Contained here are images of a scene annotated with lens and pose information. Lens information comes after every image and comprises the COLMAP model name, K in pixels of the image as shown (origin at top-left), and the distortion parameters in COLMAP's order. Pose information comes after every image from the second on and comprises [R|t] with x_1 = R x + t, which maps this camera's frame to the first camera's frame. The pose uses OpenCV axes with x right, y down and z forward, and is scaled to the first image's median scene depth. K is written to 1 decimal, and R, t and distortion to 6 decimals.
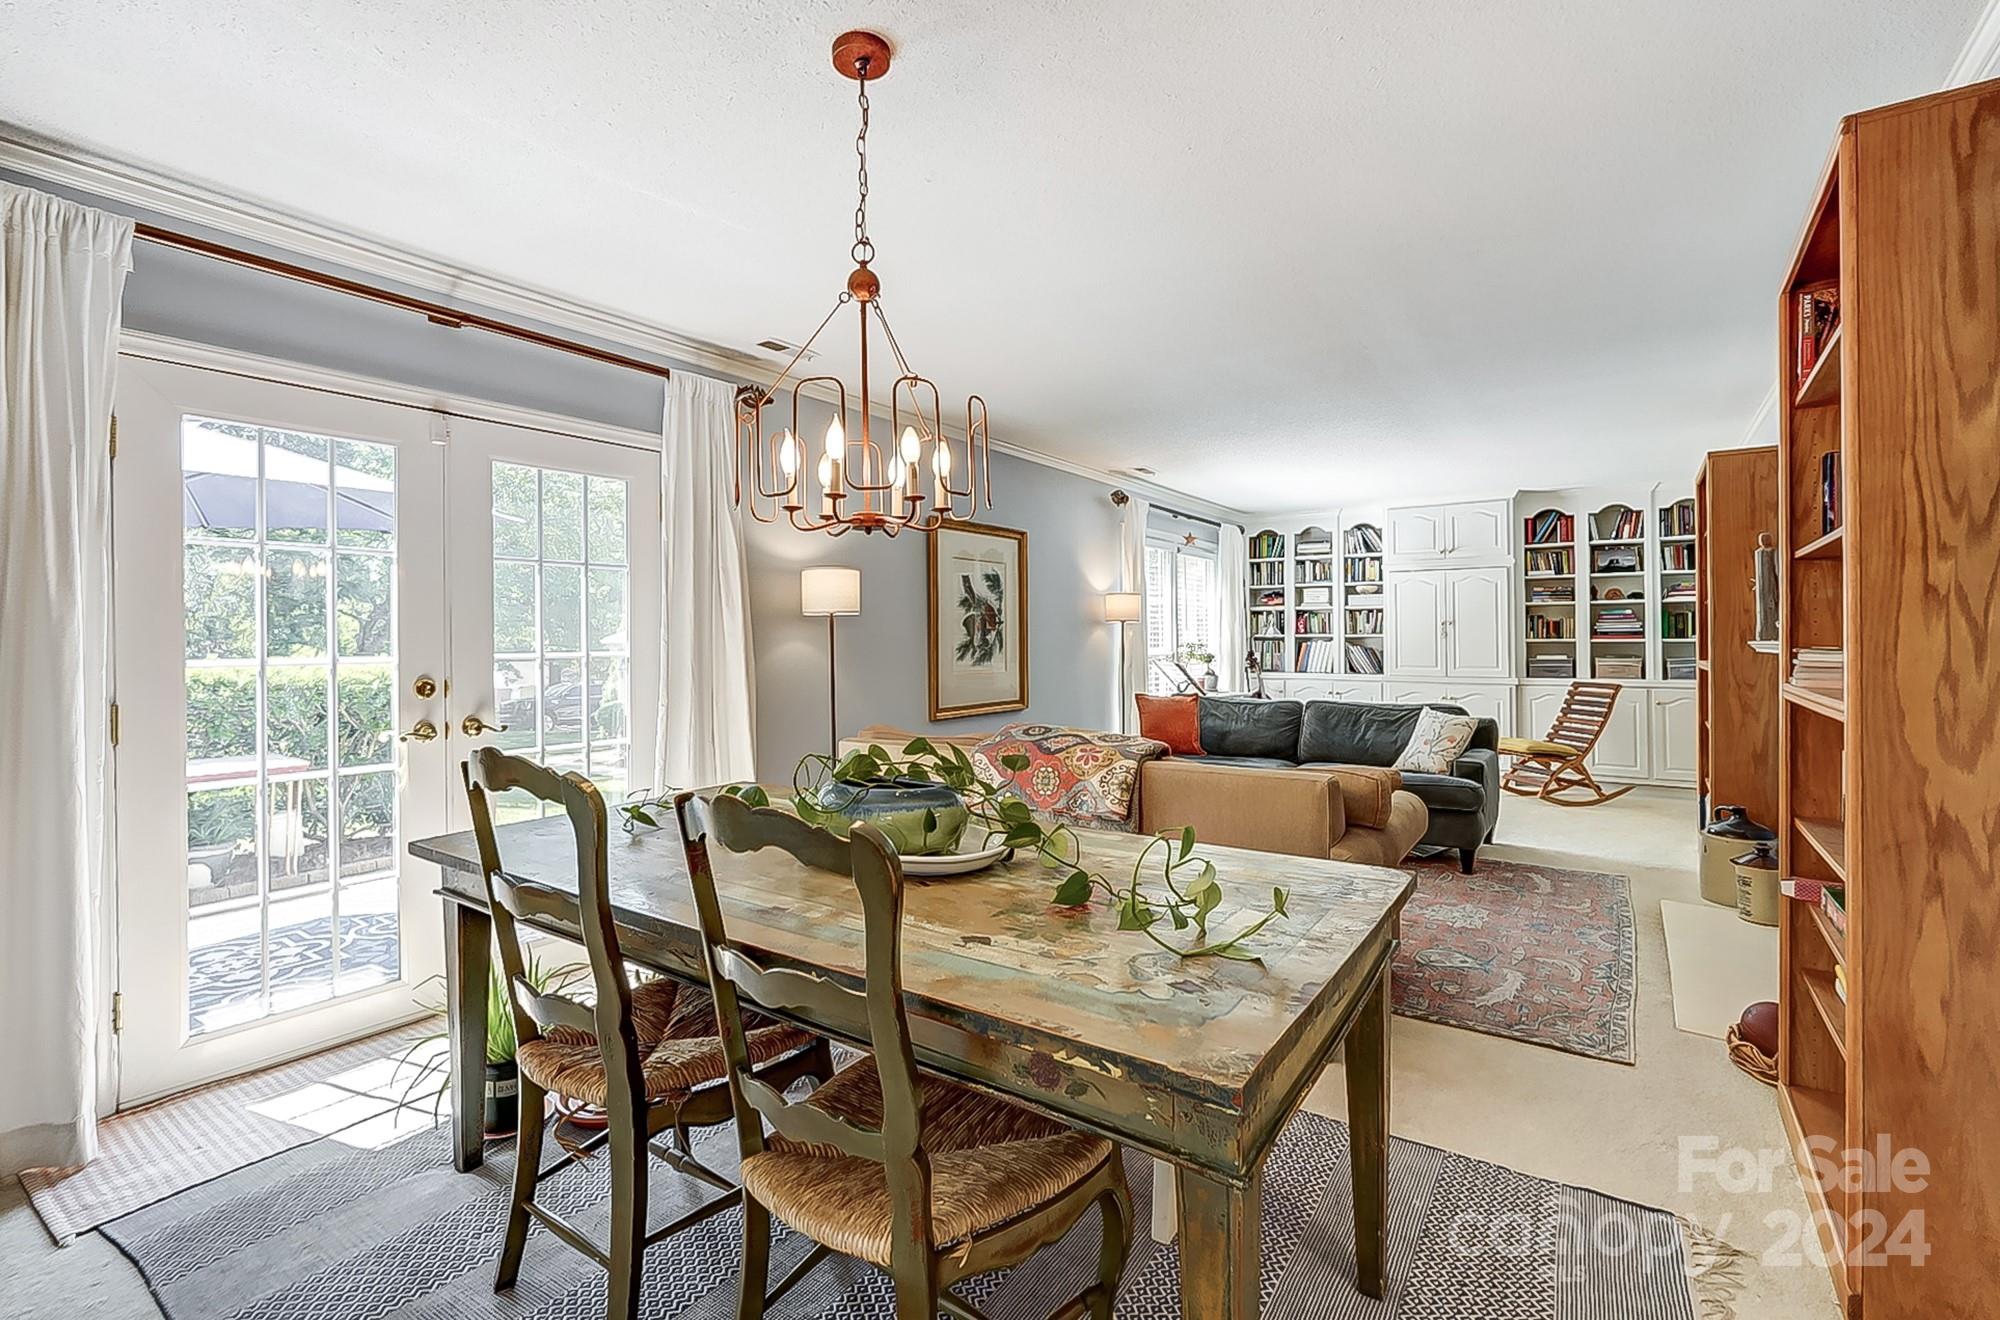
lens RADIAL K [[897.9, 0, 952.3], [0, 897.9, 648.3], [0, 0, 1]] dist [-0.037177, 0.000293]
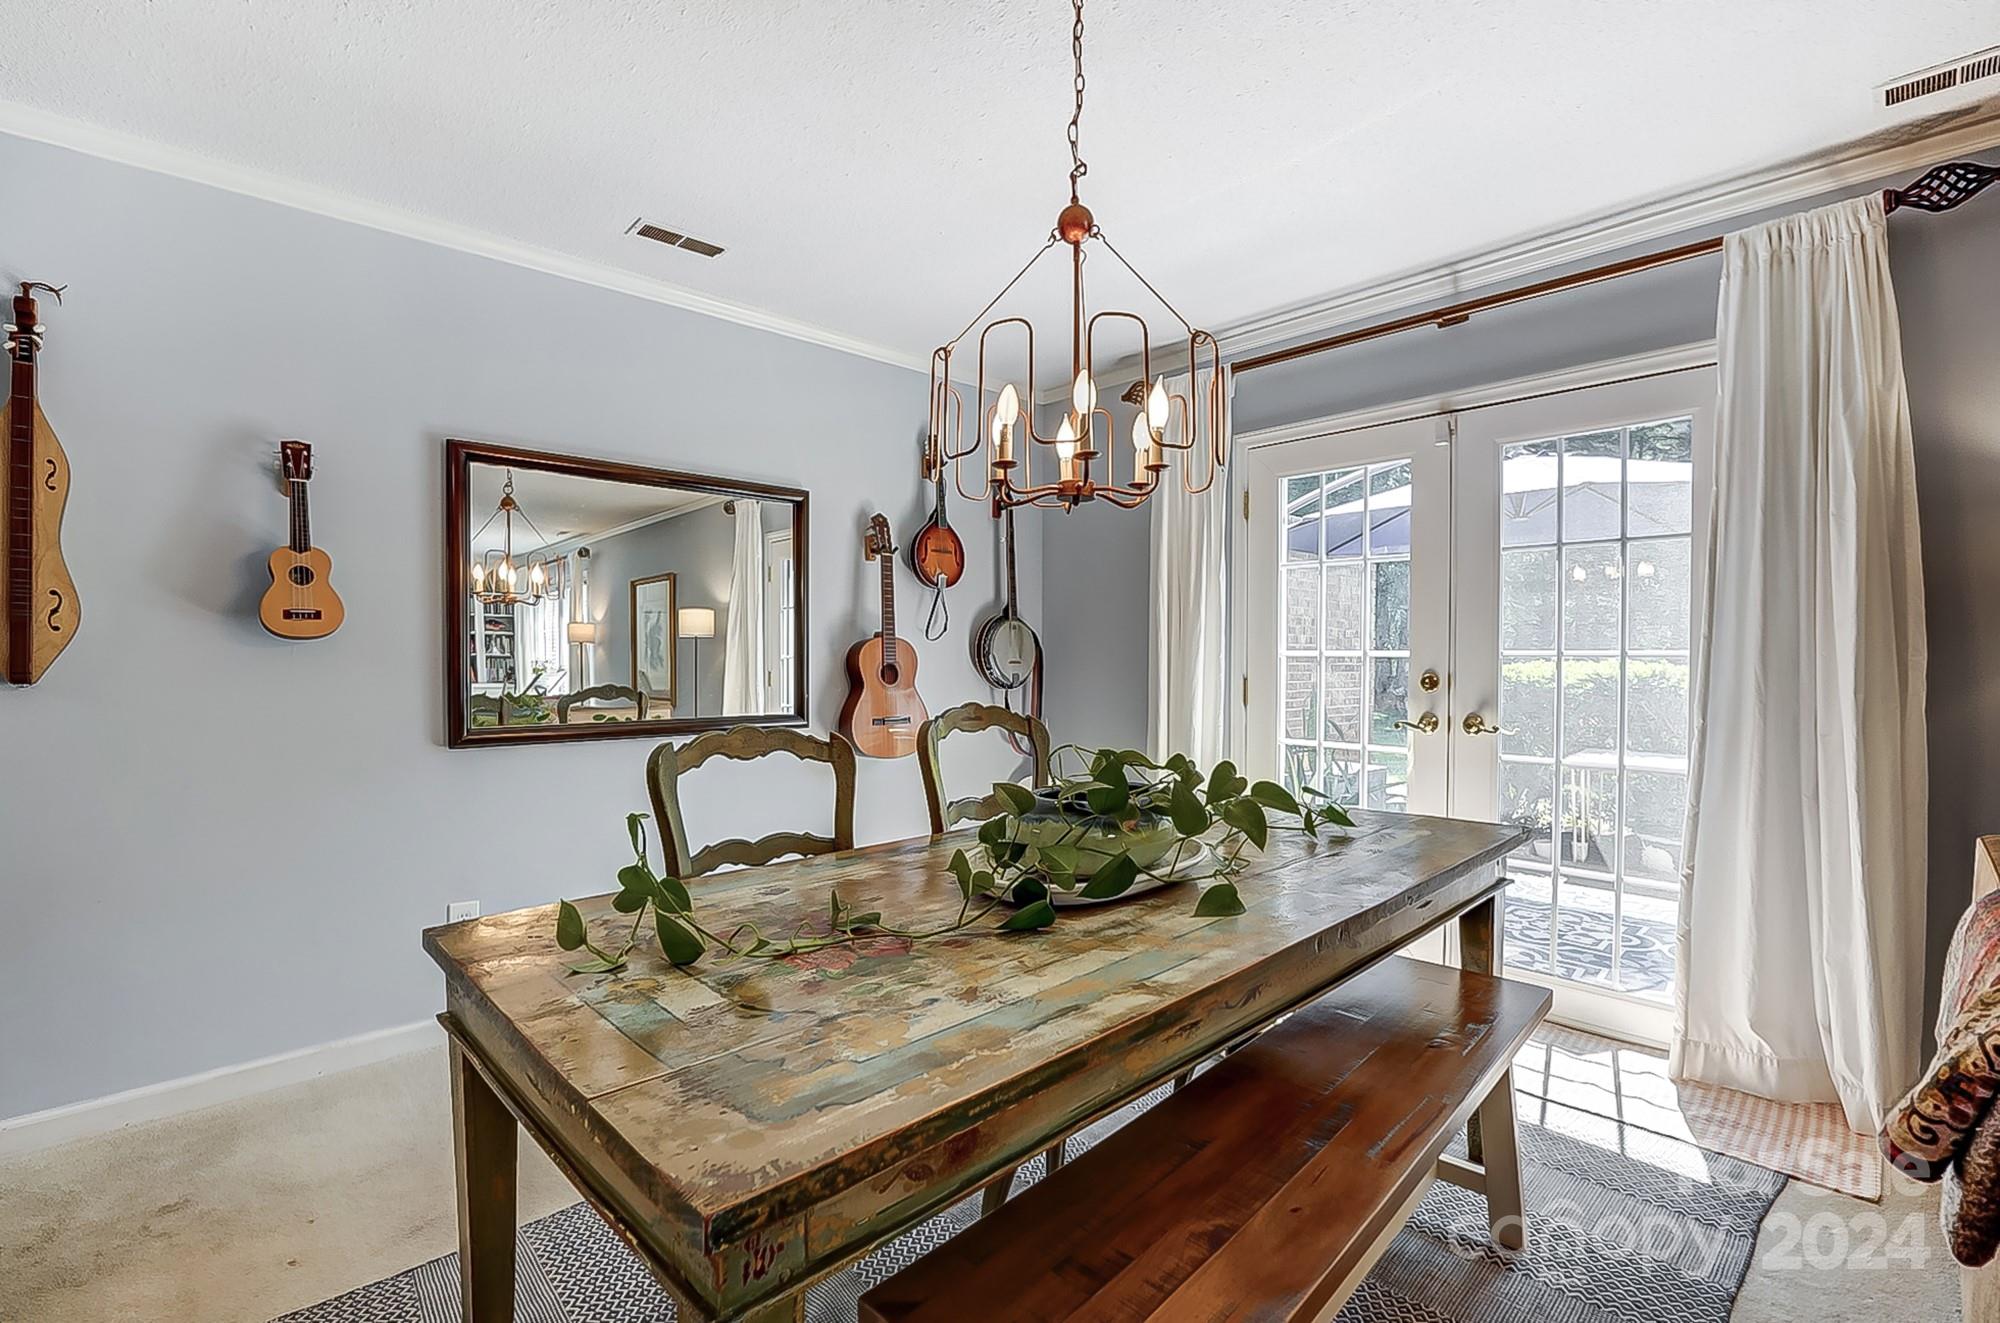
lens RADIAL K [[879.8, 0, 1037.4], [0, 879.8, 662.7], [0, 0, 1]] dist [-0.036692, 0.000540]
pose [[-0.142379, 0.013829, -0.989716, 0.207516], [-0.010054, 0.999831, 0.015416, 0.004966], [0.989761, 0.012145, -0.142216, 0.292166]]
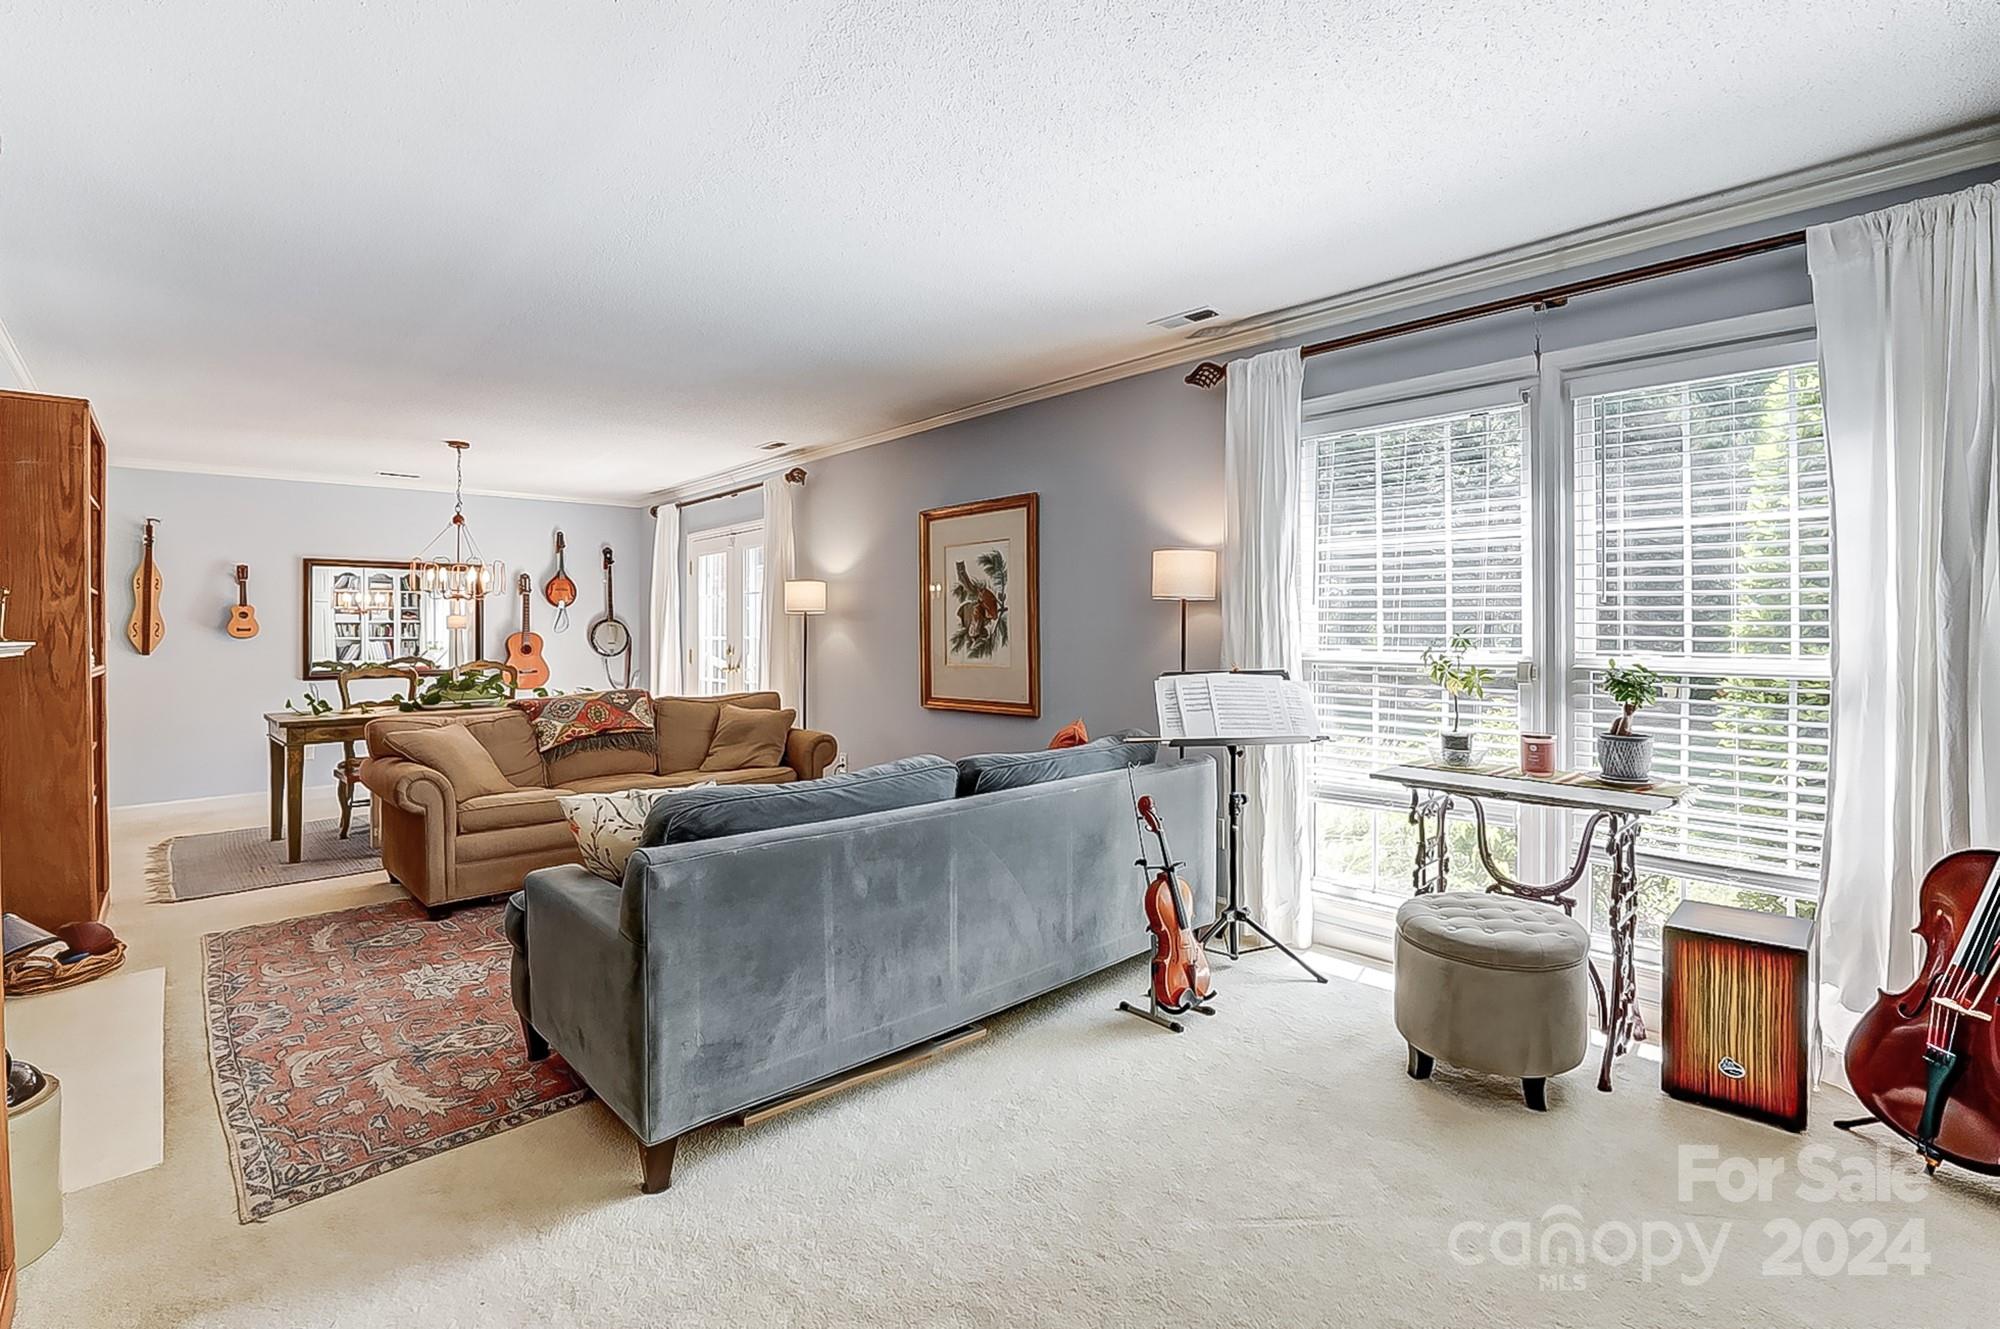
lens RADIAL K [[917.0, 0, 1011.6], [0, 917.0, 626.2], [0, 0, 1]] dist [-0.020131, 0.000363]
pose [[-0.166153, 0.001539, -0.986099, 0.722851], [-0.001367, 0.999997, 0.001791, -0.011737], [0.986099, 0.001646, -0.166150, 0.915705]]
